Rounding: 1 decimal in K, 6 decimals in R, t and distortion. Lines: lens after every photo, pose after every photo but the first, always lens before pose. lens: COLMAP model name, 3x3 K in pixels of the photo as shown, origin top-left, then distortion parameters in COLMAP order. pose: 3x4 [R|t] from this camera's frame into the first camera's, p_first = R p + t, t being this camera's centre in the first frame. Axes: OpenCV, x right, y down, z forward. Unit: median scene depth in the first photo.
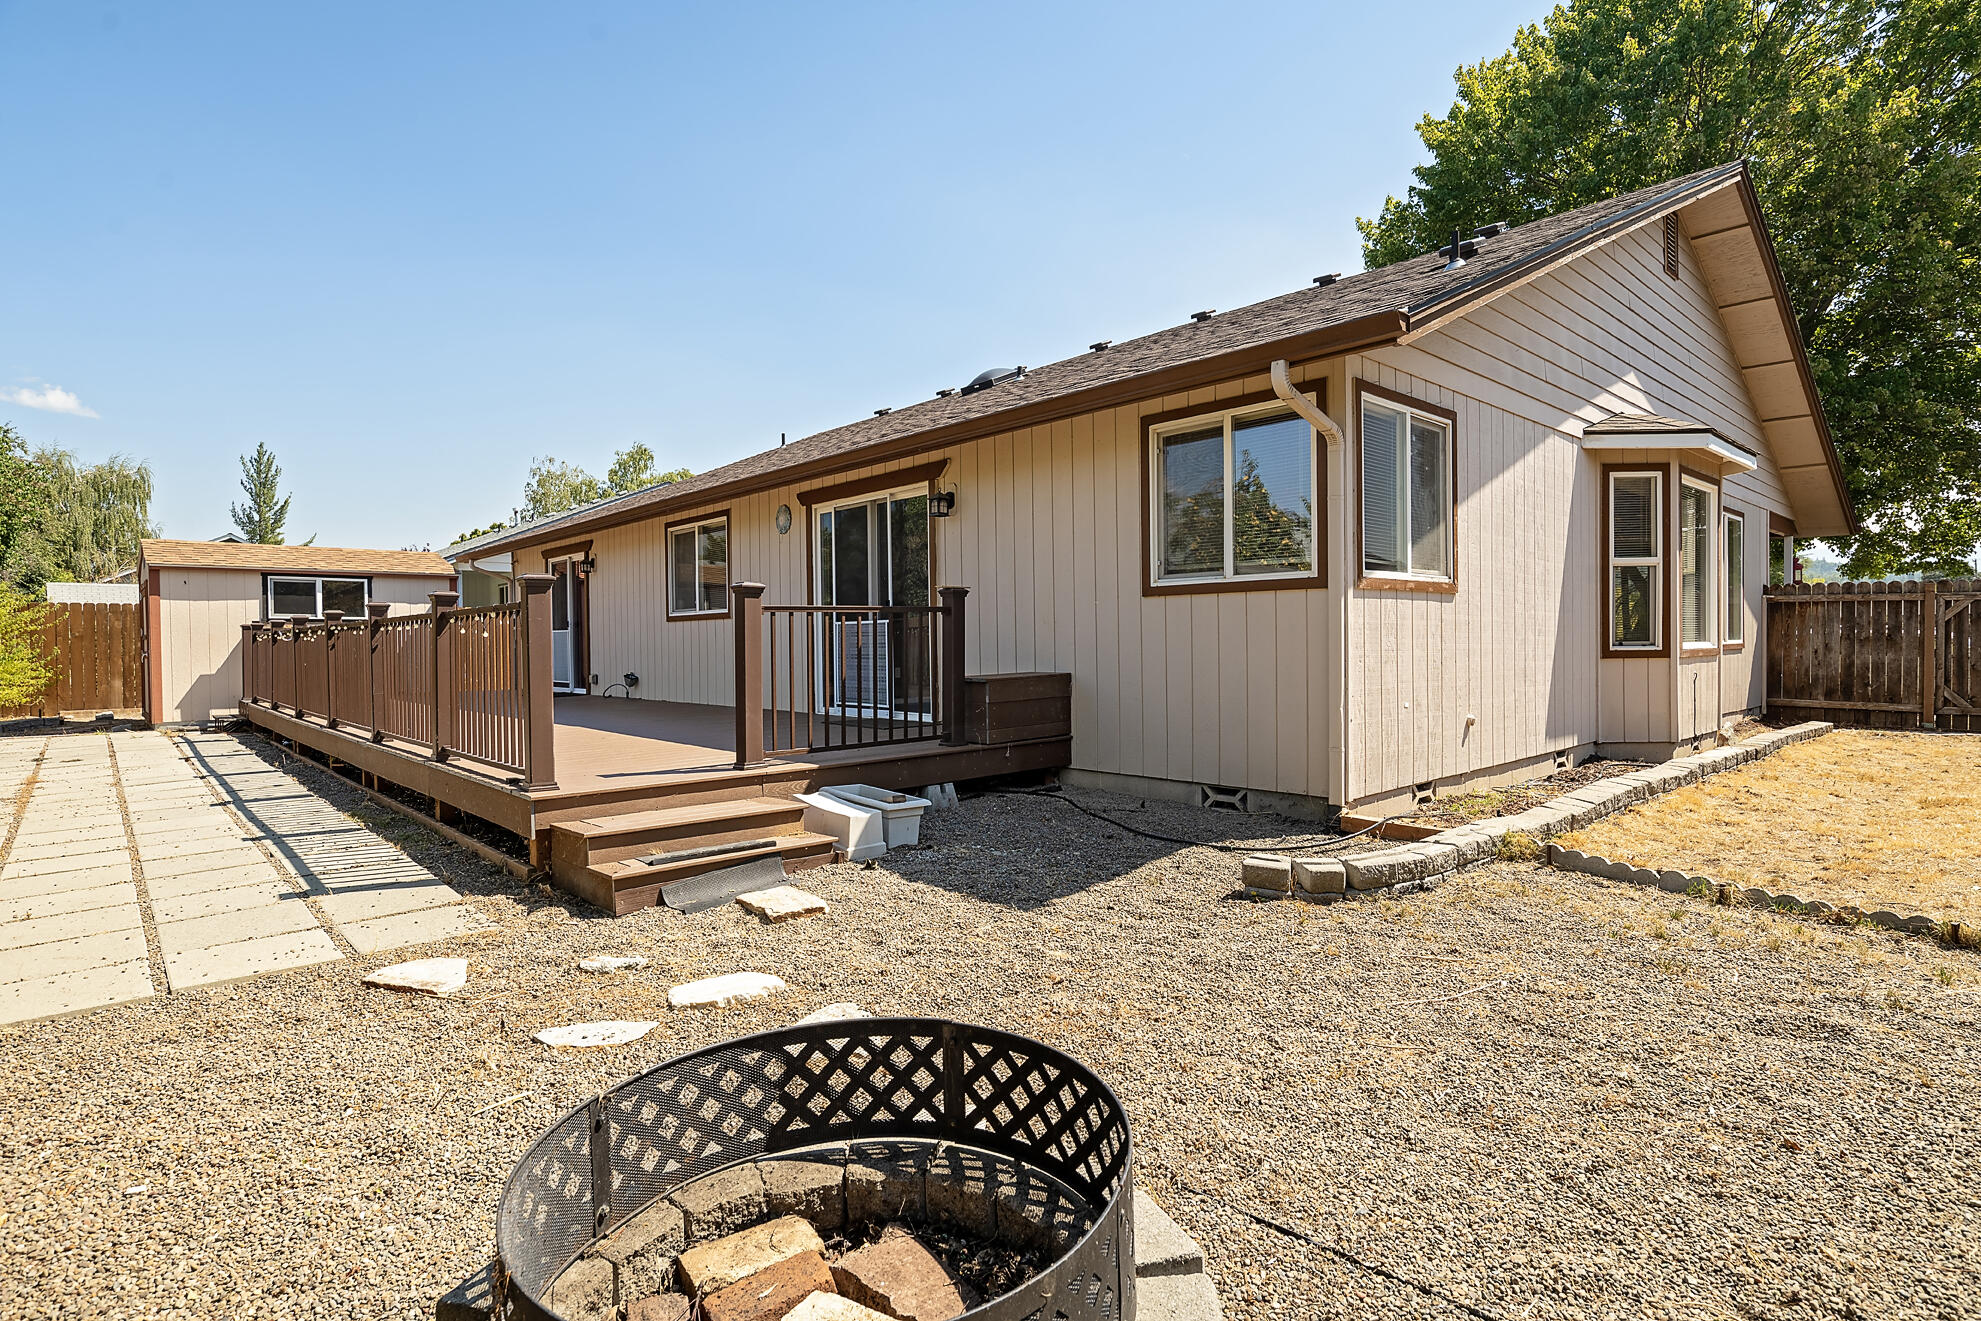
lens RADIAL K [[993.9, 0, 993.5], [0, 993.9, 662.5], [0, 0, 1]] dist [-0.012149, 0.007458]
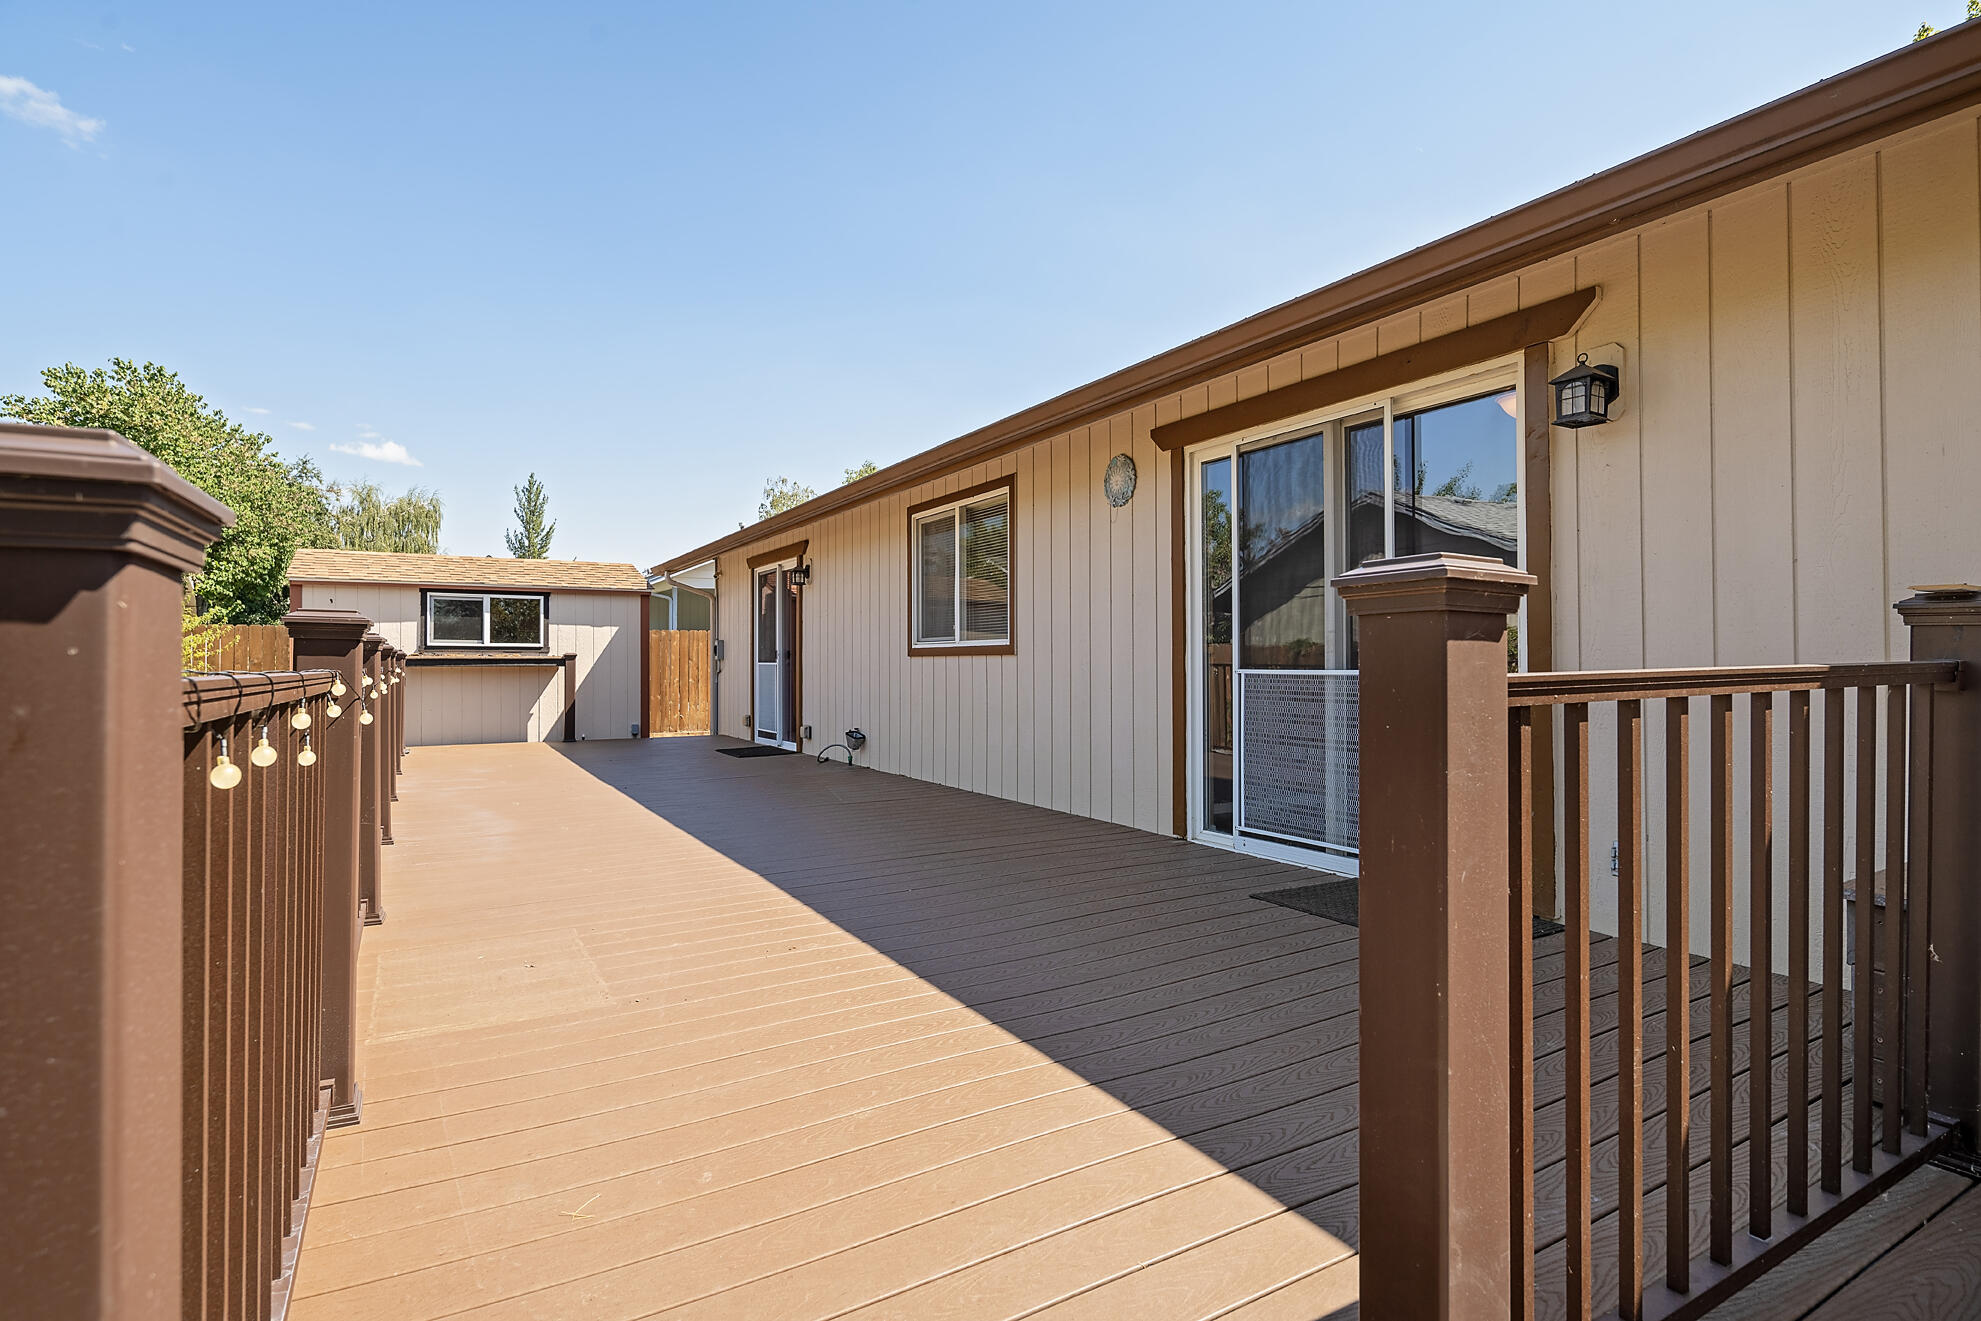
lens RADIAL K [[993.9, 0, 993.5], [0, 993.9, 662.5], [0, 0, 1]] dist [-0.012149, 0.007458]
pose [[0.977350, 0.008291, -0.211468, -0.078873], [-0.012275, 0.999771, -0.017536, -0.015294], [0.211274, 0.019734, 0.977228, 0.215629]]
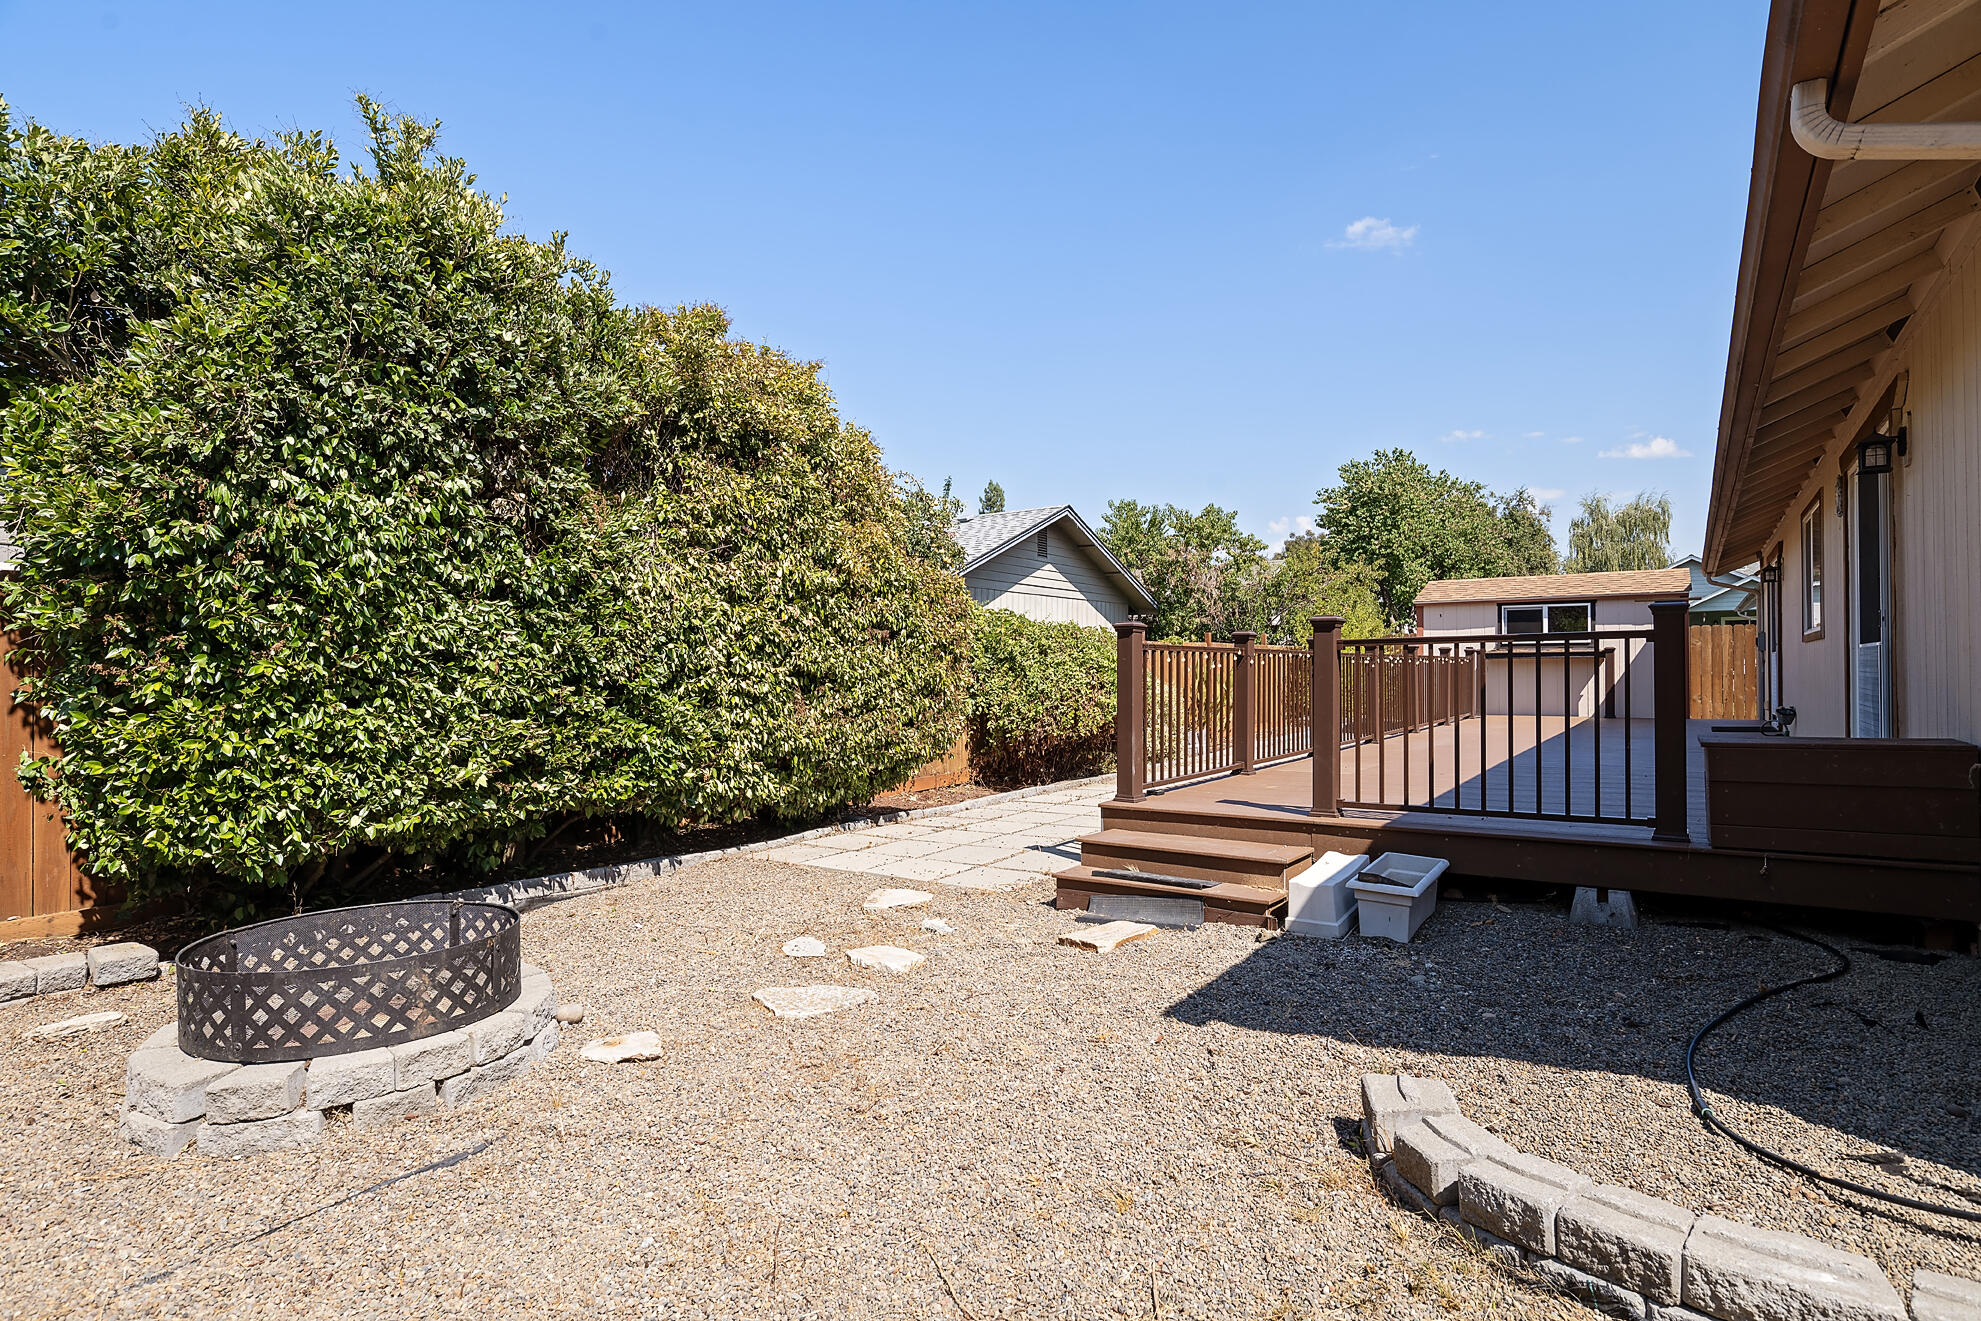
lens RADIAL K [[993.9, 0, 993.5], [0, 993.9, 662.5], [0, 0, 1]] dist [-0.012149, 0.007458]
pose [[0.218422, 0.002265, -0.975852, 0.160758], [-0.017325, 0.999849, -0.001557, -0.008099], [0.975701, 0.017247, 0.218428, 0.135089]]
